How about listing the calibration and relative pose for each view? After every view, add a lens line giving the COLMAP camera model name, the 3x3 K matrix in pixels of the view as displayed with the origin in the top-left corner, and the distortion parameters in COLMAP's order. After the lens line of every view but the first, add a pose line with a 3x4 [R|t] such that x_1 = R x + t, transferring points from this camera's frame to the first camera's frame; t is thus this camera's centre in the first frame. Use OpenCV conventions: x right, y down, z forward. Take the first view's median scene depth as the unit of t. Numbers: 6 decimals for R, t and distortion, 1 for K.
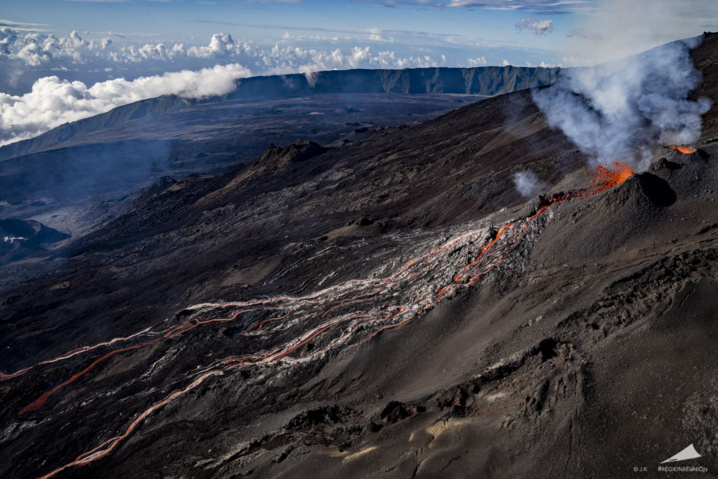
lens RADIAL K [[504.0, 0, 356.1], [0, 504.0, 239.9], [0, 0, 1]] dist [-0.129806, 0.100735]
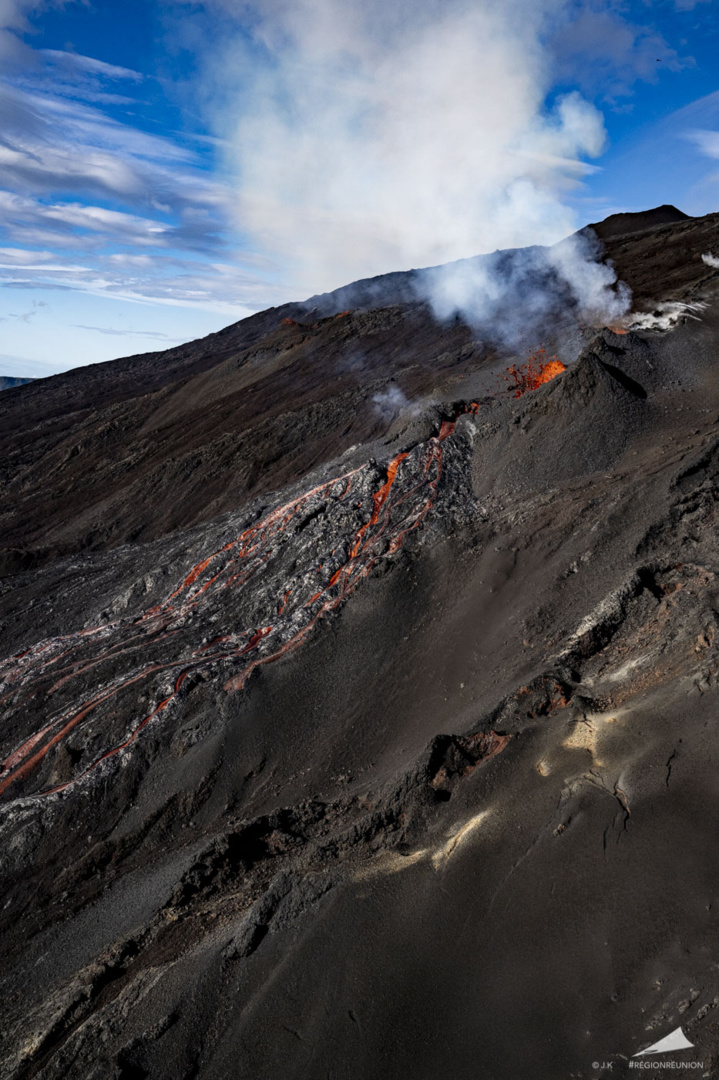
lens RADIAL K [[1061.7, 0, 359.5], [0, 1061.7, 540.0], [0, 0, 1]] dist [-0.049331, 0.288486]
pose [[0.789112, -0.049242, 0.612272, -0.422988], [0.173697, 0.973986, -0.145533, 0.218871], [-0.589178, 0.221192, 0.777138, 0.218739]]
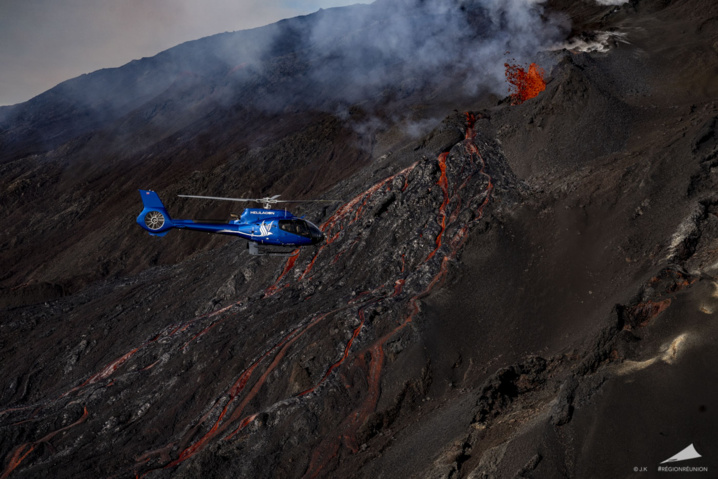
lens RADIAL K [[1318.6, 0, 359.0], [0, 1318.6, 239.5], [0, 0, 1]] dist [0.364228, 0.163761]
pose [[0.612768, -0.024228, 0.789891, -1.083477], [0.289465, 0.936945, -0.195817, 0.372394], [-0.735341, 0.348636, 0.581143, 0.205657]]
